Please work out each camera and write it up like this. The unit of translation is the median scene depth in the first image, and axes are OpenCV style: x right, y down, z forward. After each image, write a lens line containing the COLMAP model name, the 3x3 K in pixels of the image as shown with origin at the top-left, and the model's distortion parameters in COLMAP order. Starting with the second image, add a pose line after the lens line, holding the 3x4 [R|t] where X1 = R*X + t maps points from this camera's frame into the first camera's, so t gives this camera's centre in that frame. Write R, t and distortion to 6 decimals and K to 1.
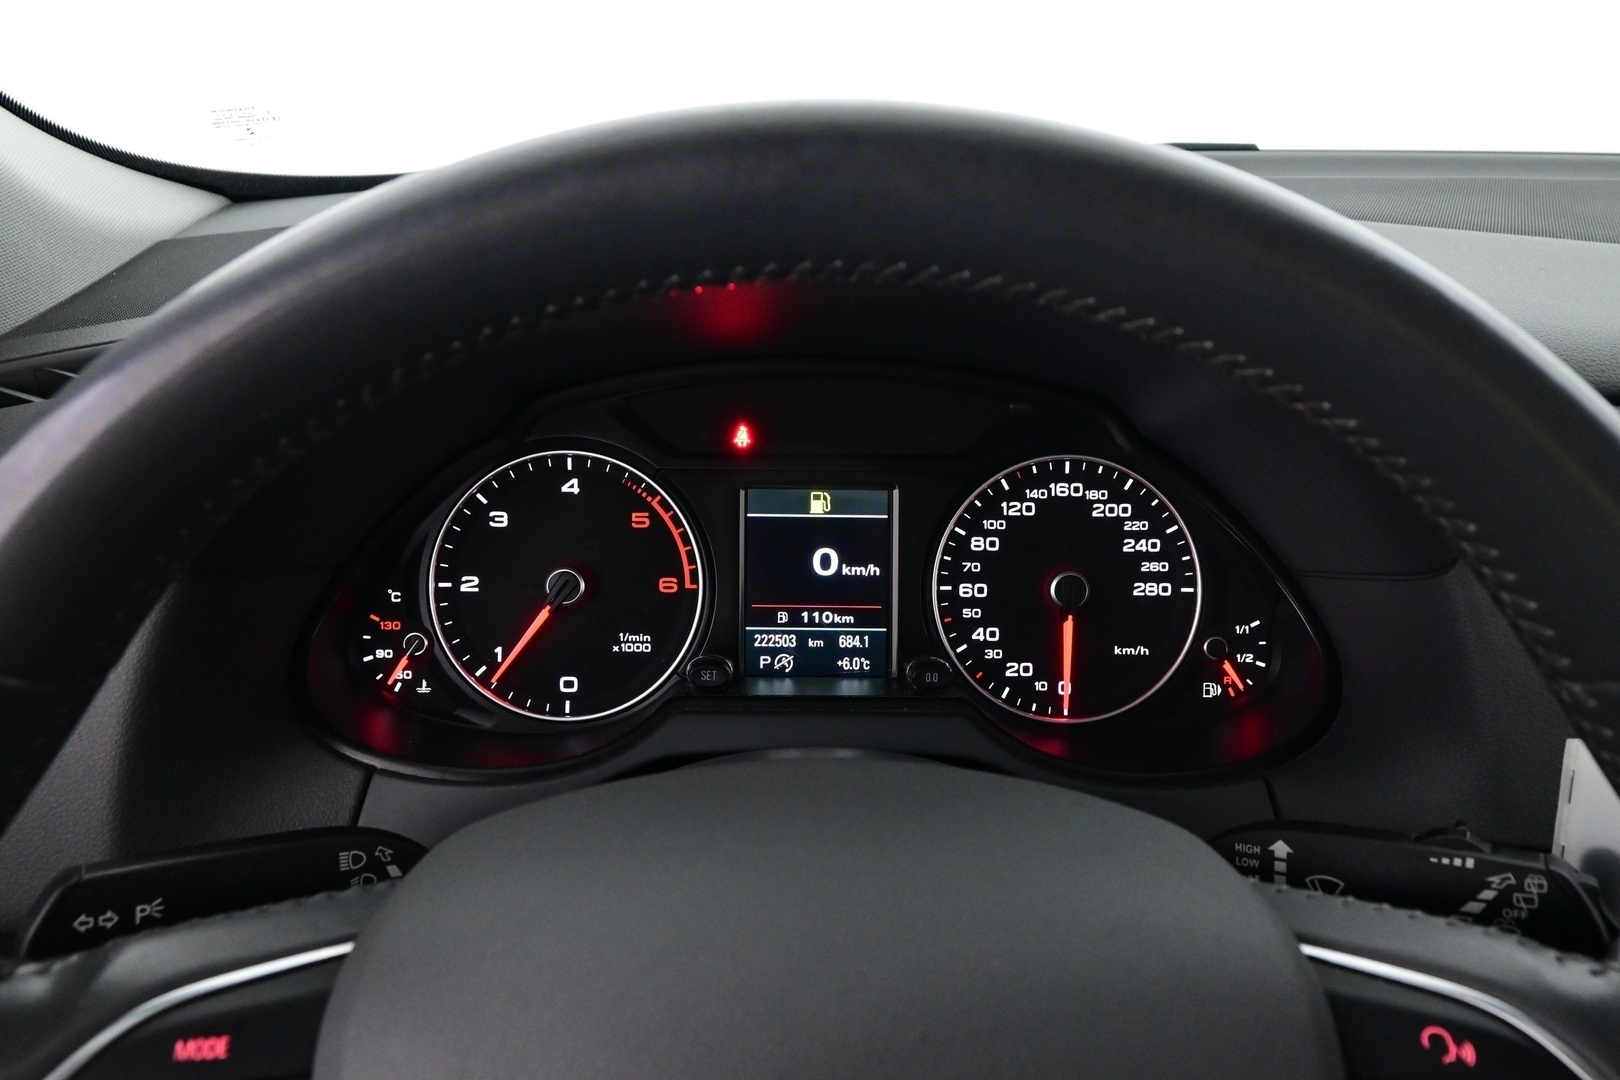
lens RADIAL K [[1142.7, 0, 810.0], [0, 1142.7, 540.0], [0, 0, 1]] dist [0.002799, 0.000280]
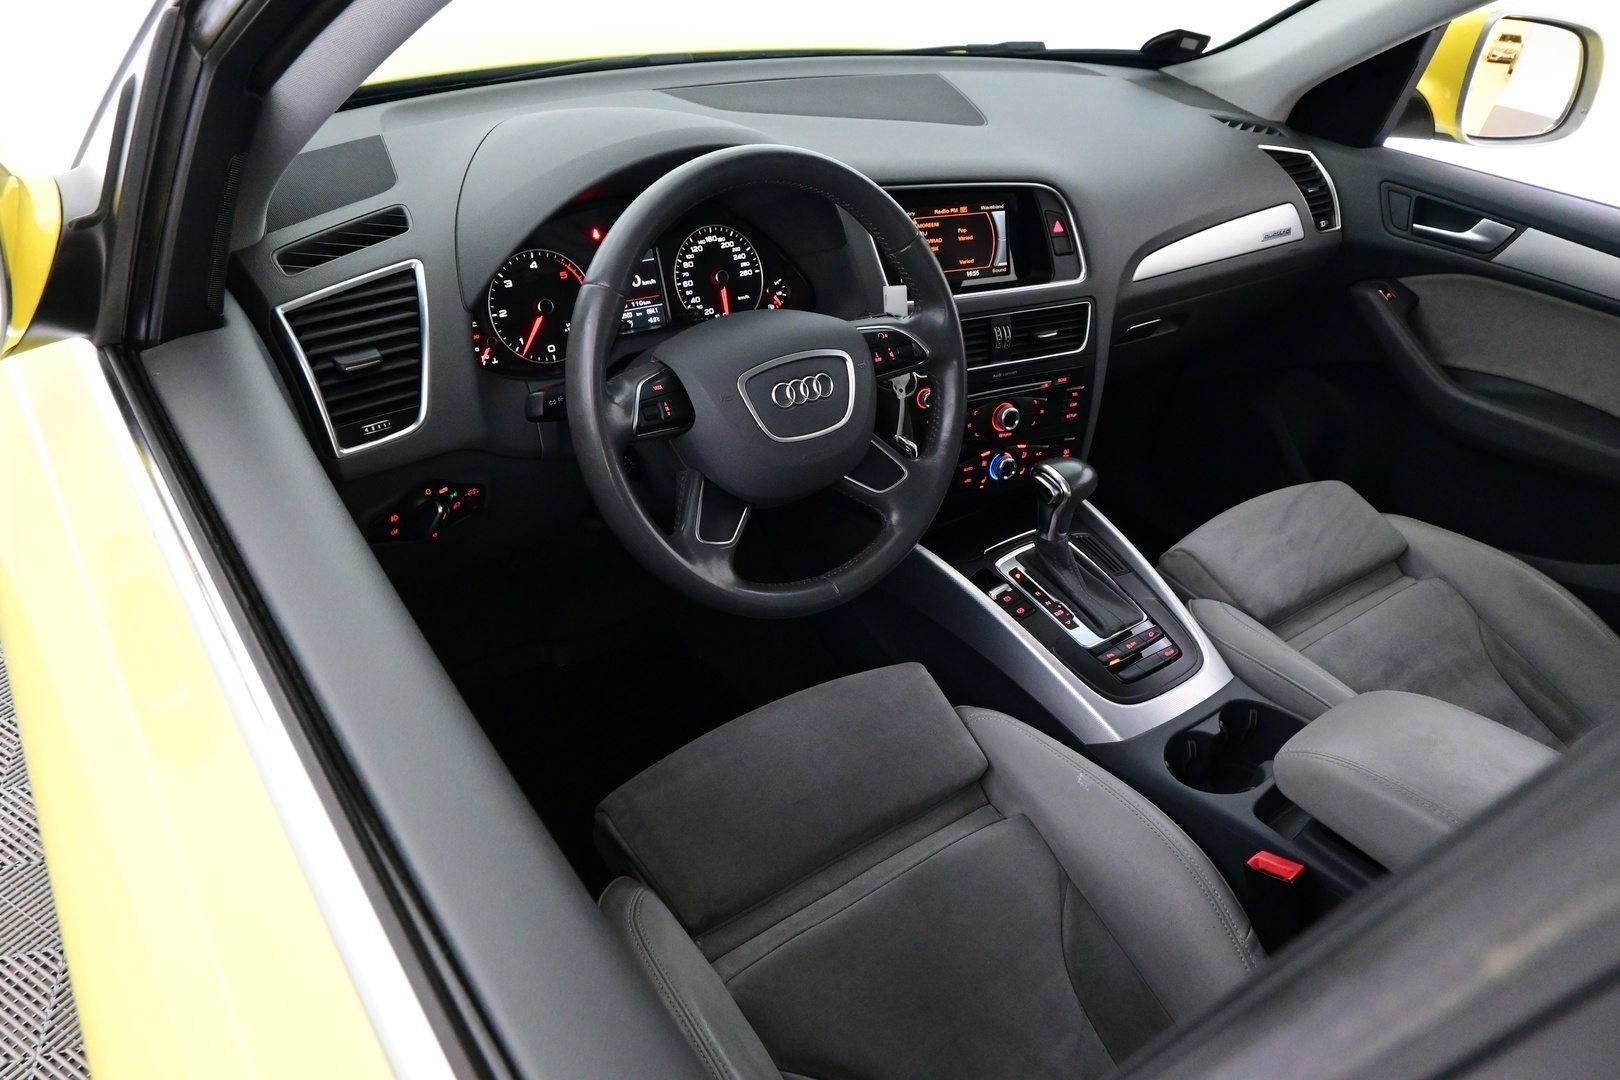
lens RADIAL K [[1142.7, 0, 810.0], [0, 1142.7, 540.0], [0, 0, 1]] dist [0.002799, 0.000280]
pose [[0.802213, -0.271491, 0.531739, -1.164983], [0.162669, 0.956325, 0.242861, 0.015920], [-0.574450, -0.108329, 0.811340, -1.311285]]
